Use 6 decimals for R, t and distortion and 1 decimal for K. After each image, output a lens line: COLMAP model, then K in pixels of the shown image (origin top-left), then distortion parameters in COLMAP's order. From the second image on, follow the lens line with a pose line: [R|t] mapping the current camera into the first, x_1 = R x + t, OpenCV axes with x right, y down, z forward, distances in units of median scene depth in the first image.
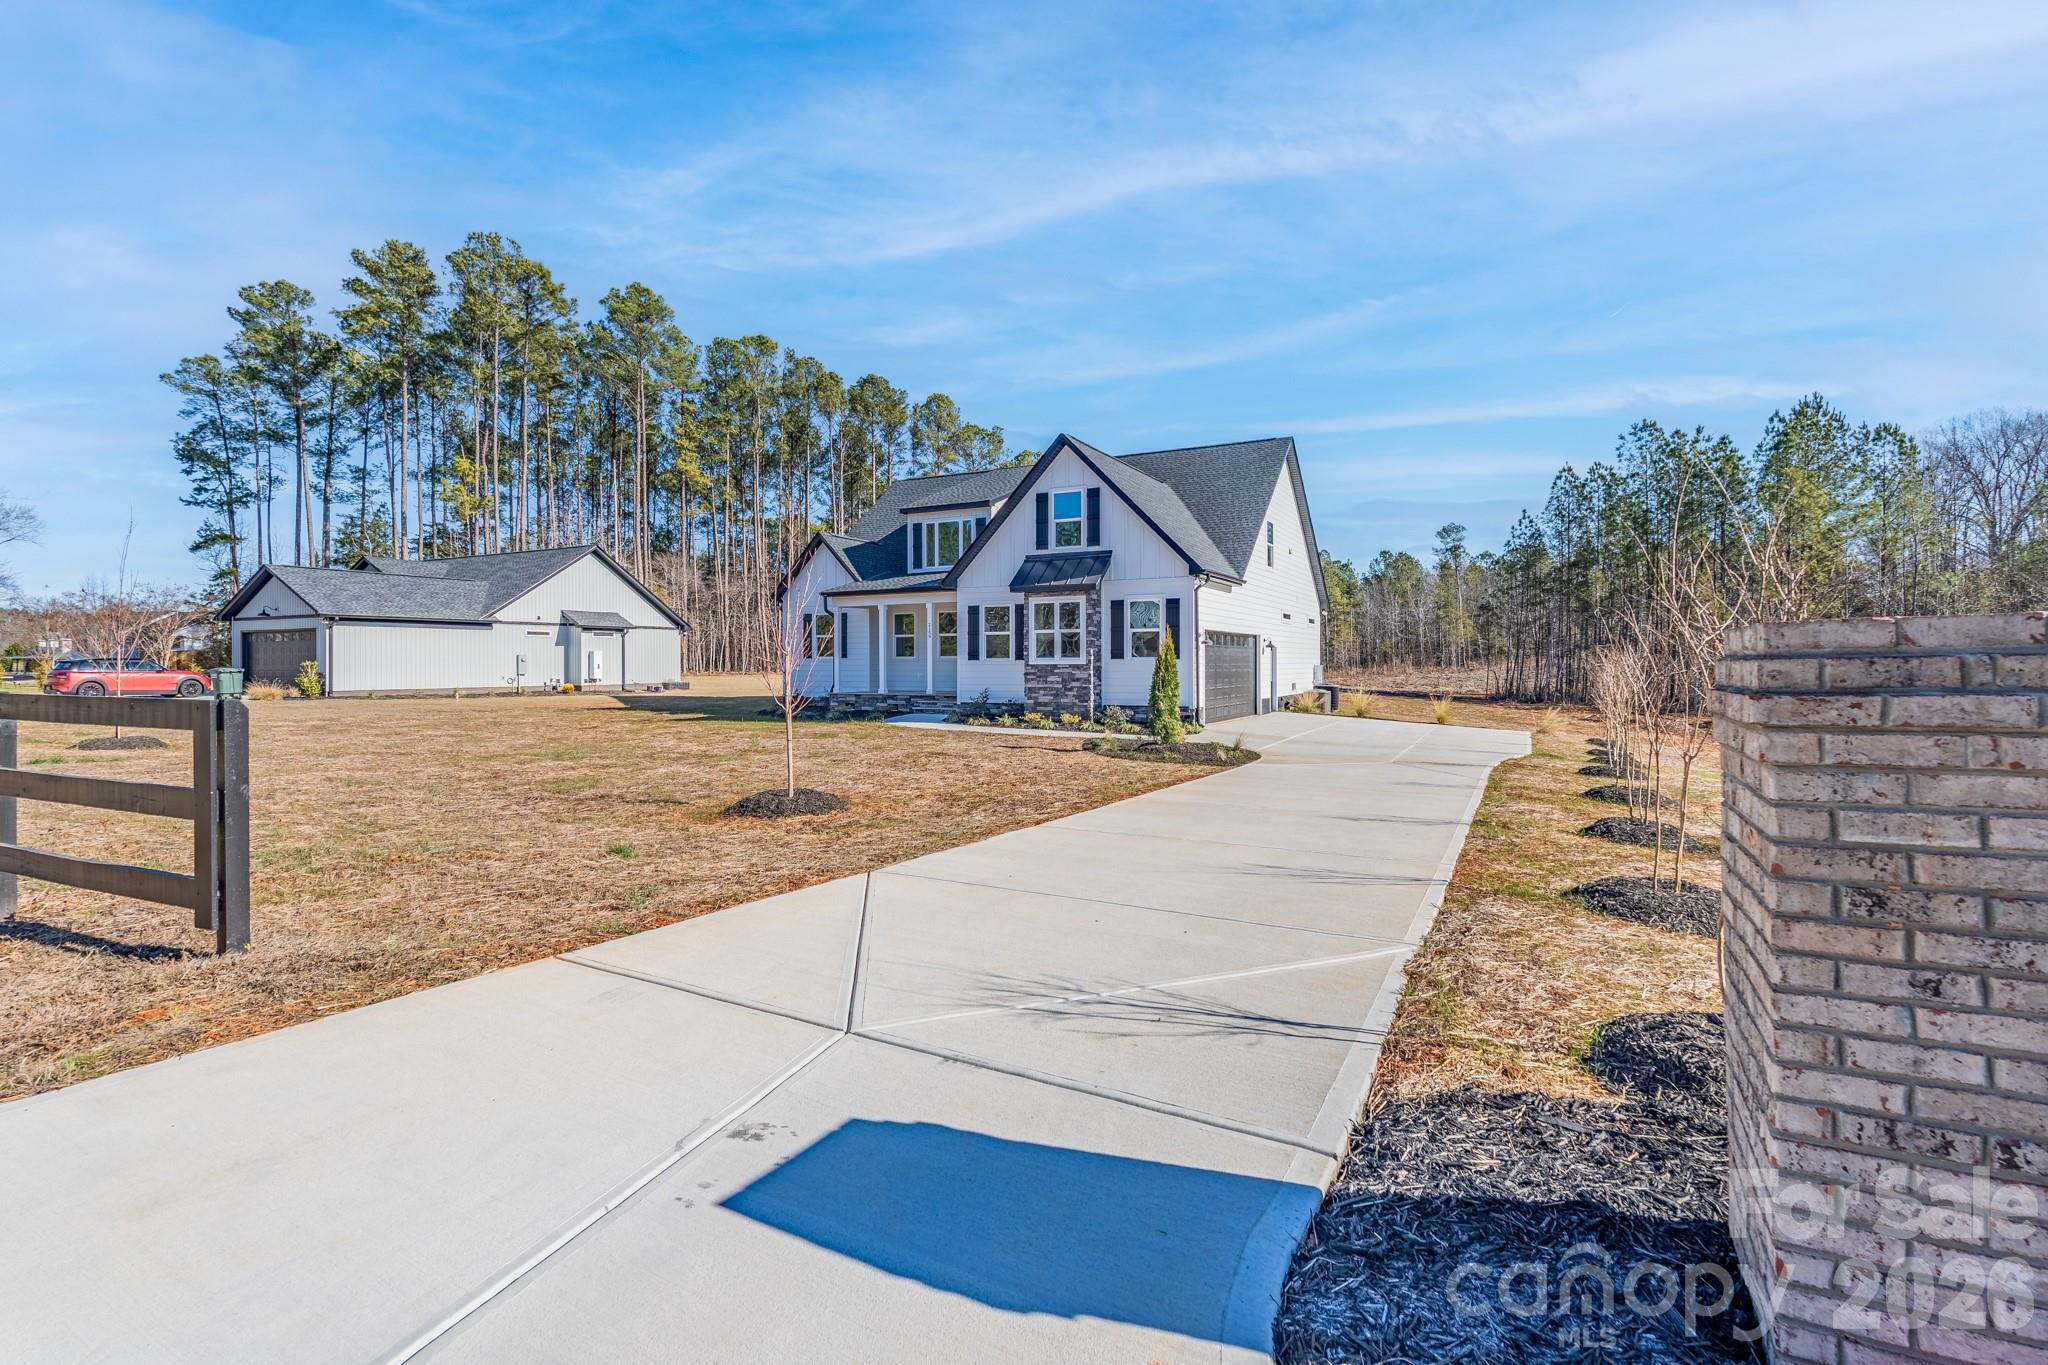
lens RADIAL K [[956.0, 0, 1024.0], [0, 956.0, 682.5], [0, 0, 1]] dist [0.000470, 0.000045]
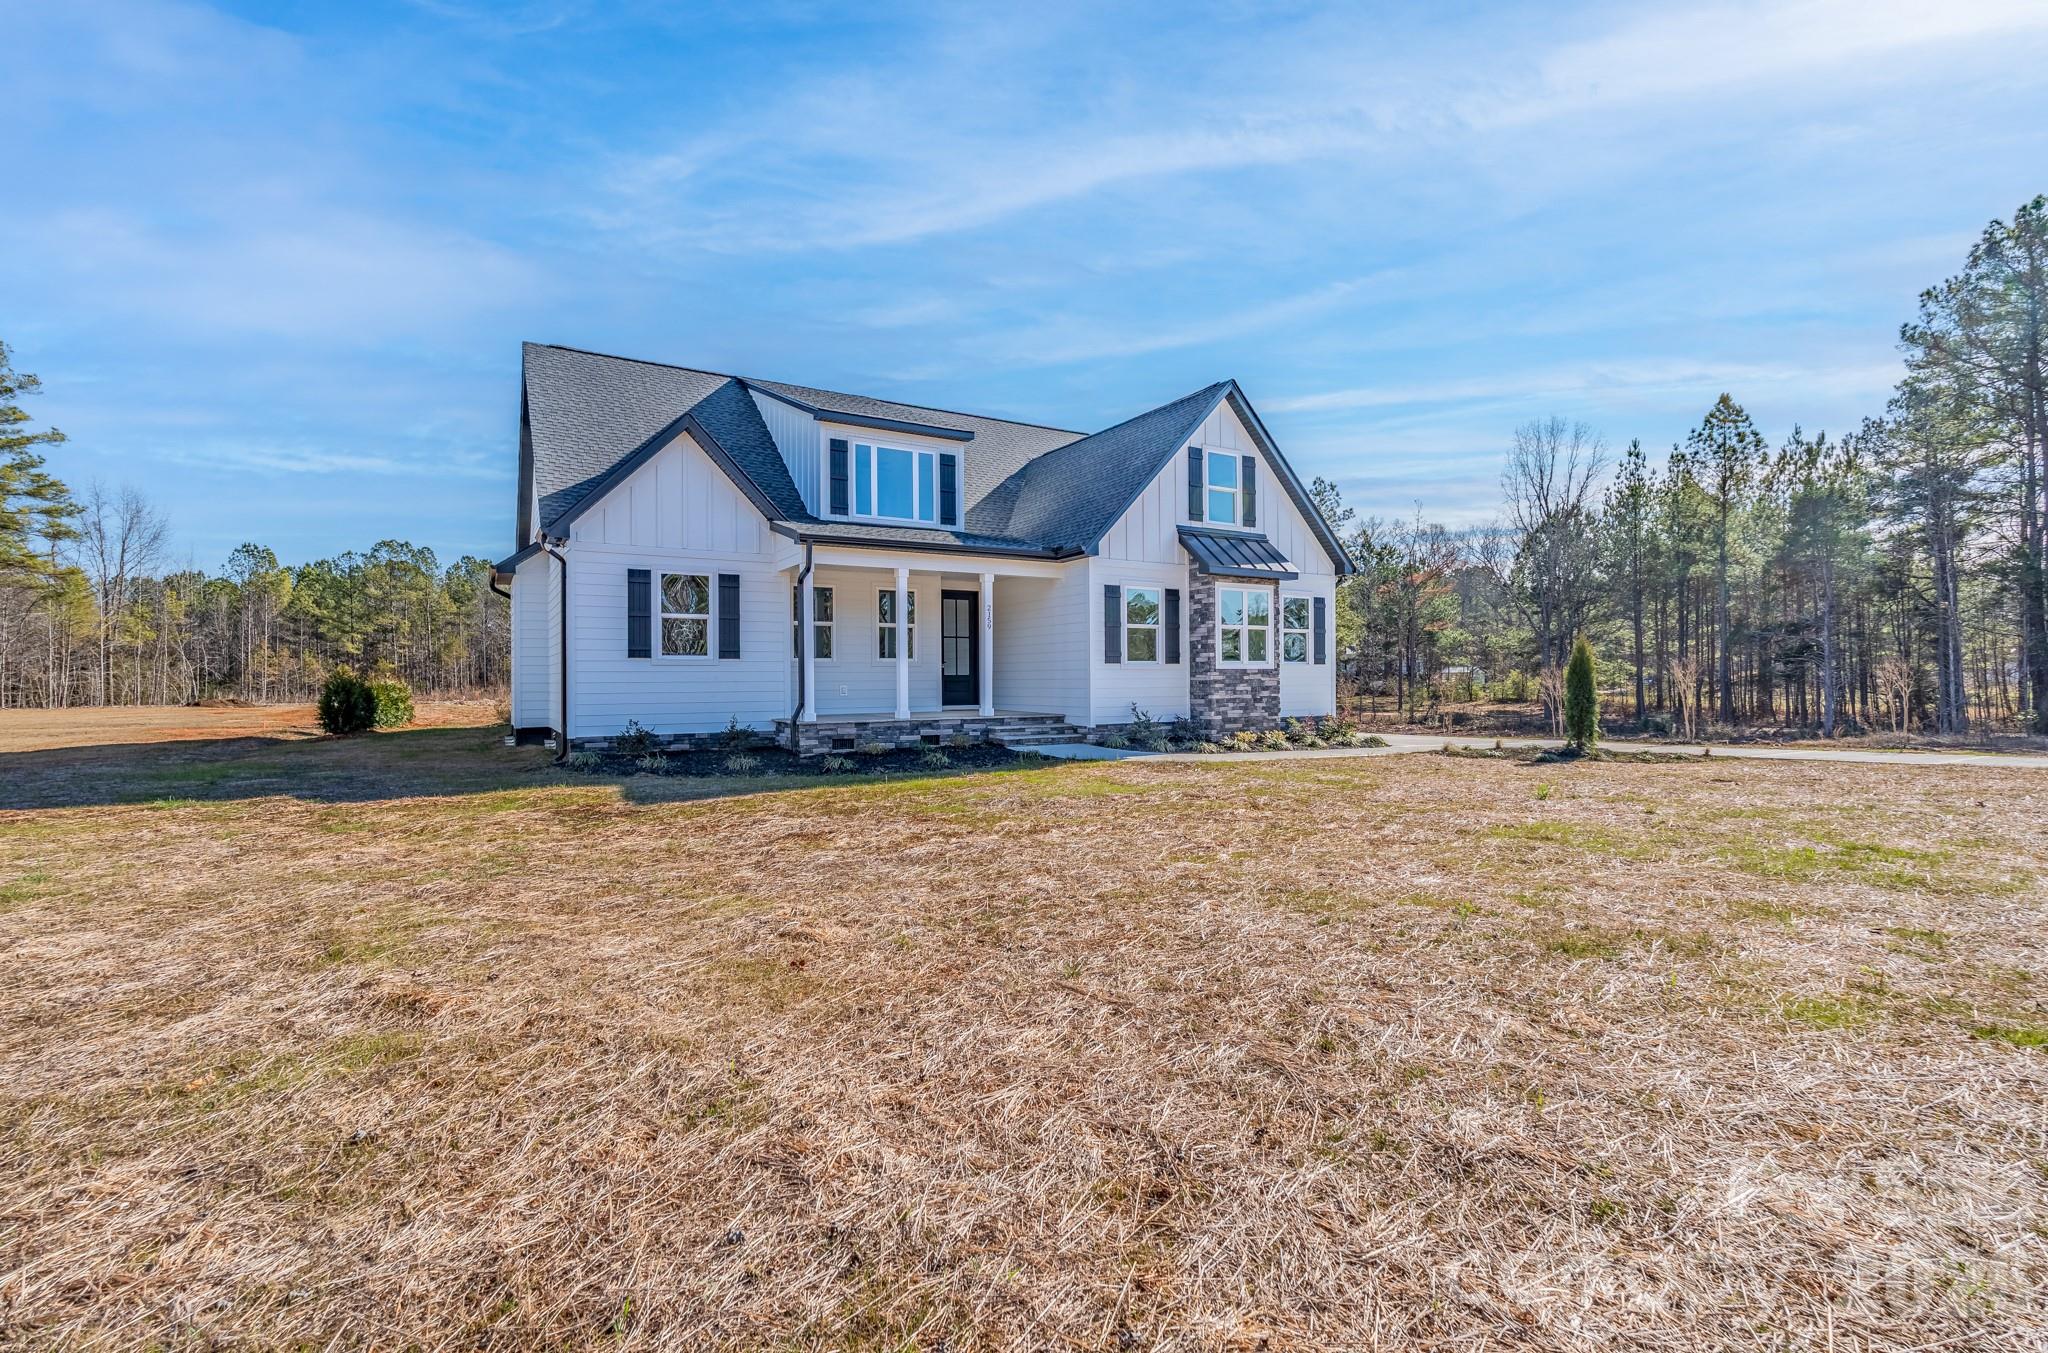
lens RADIAL K [[920.6, 0, 1024.0], [0, 920.6, 676.5], [0, 0, 1]] dist [0.000009, 0.000004]
pose [[0.510237, -0.003373, 0.860027, -0.687805], [0.020861, 0.999747, -0.008455, -0.009860], [-0.859781, 0.022256, 0.510178, 0.737676]]
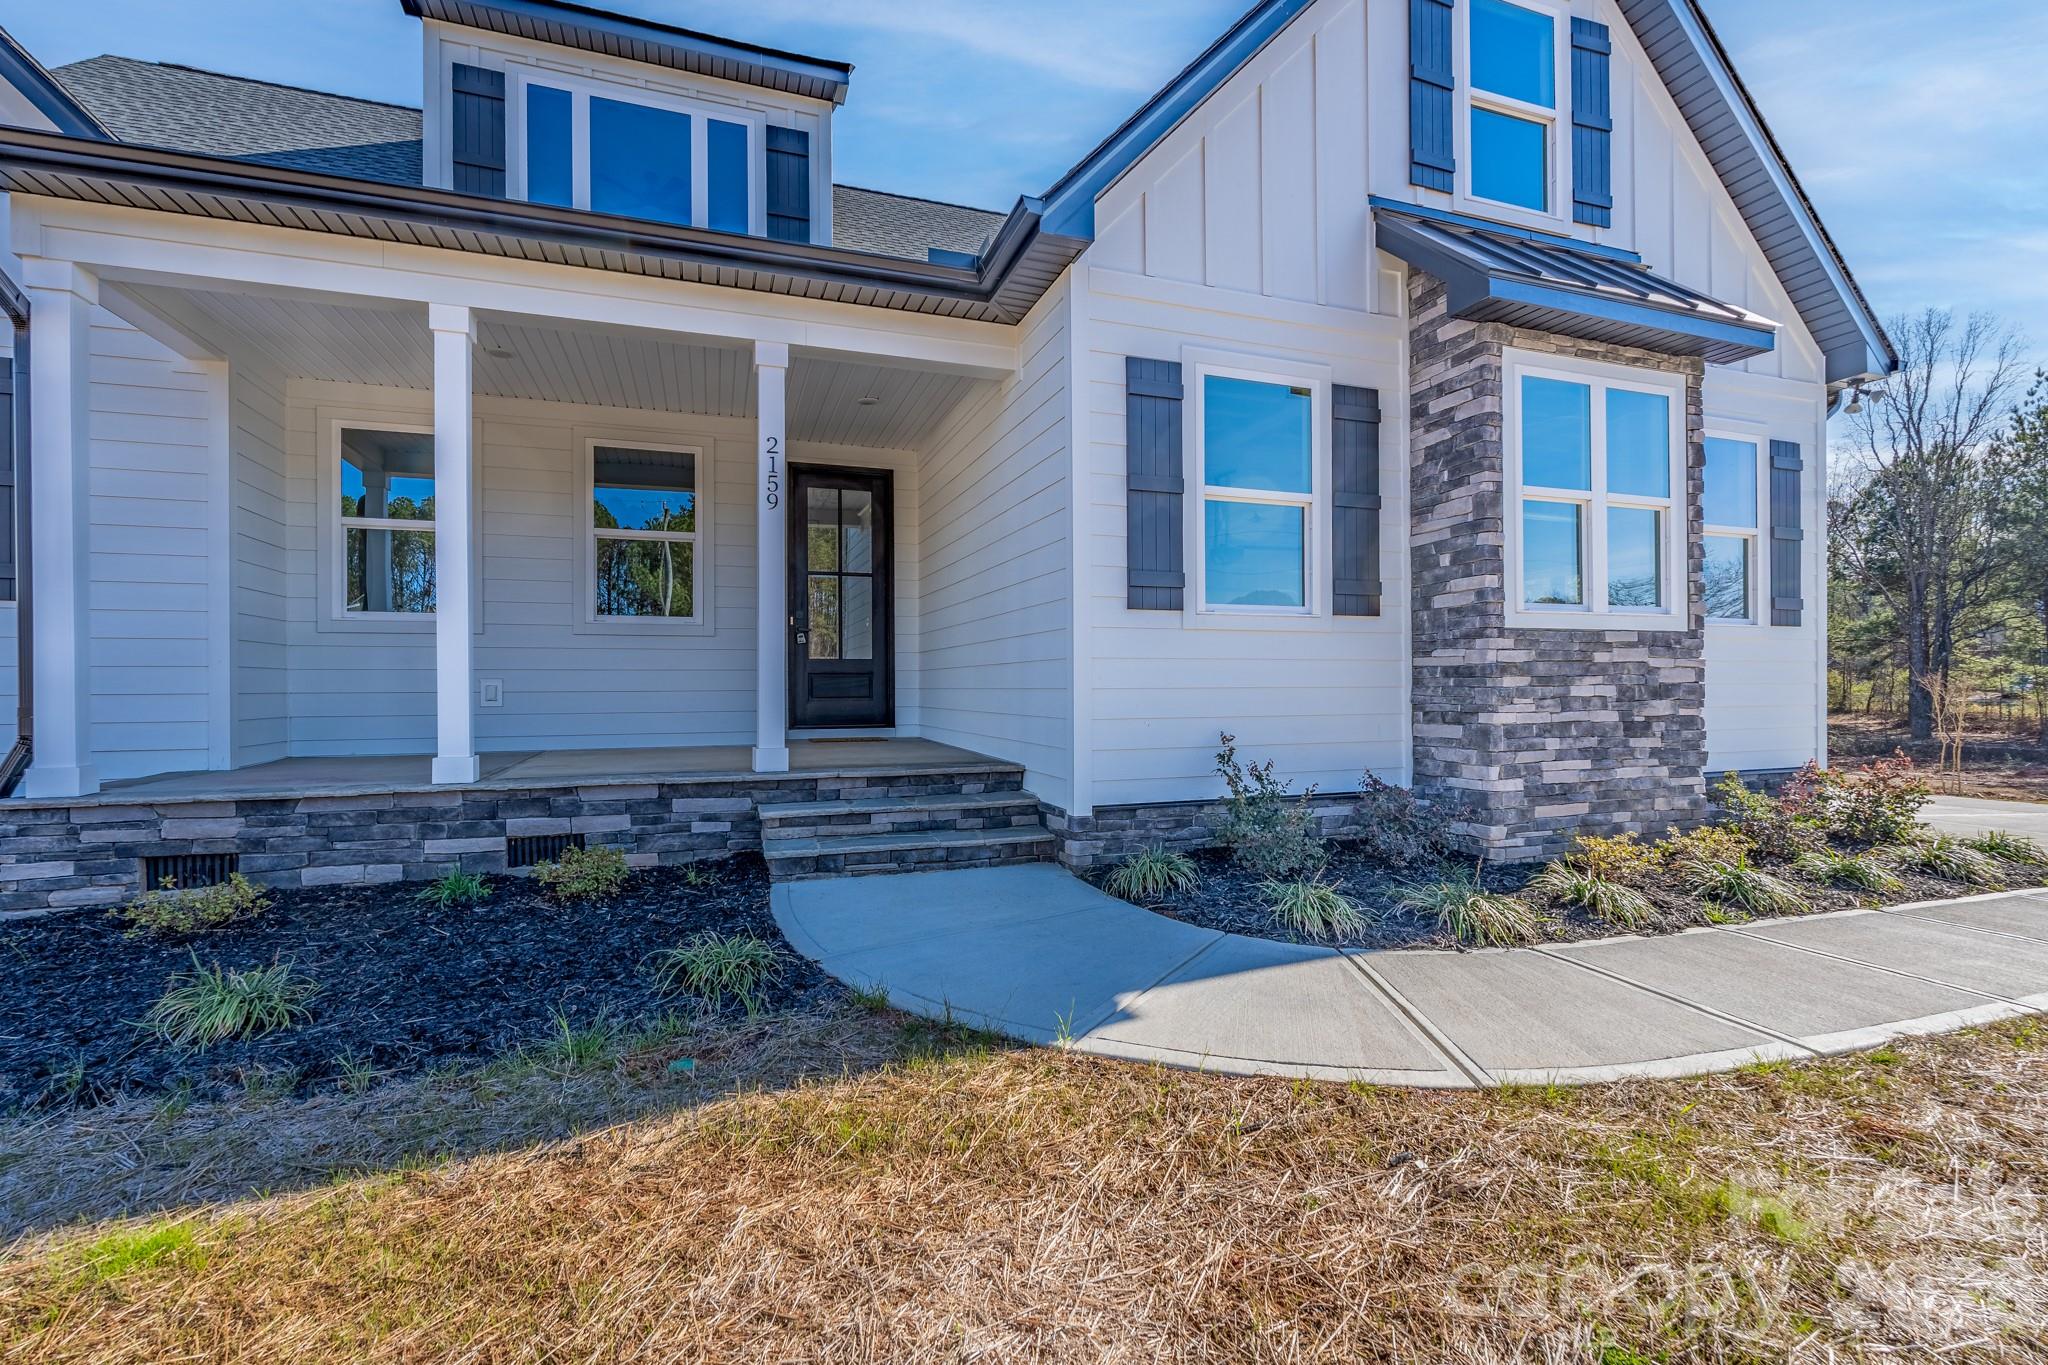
lens RADIAL K [[890.0, 0, 1024.0], [0, 890.0, 682.5], [0, 0, 1]] dist [0.000994, 0.000109]
pose [[0.671055, -0.001927, 0.741405, -0.230919], [0.017828, 0.999749, -0.013537, -0.004704], [-0.741194, 0.022302, 0.670921, 0.917282]]
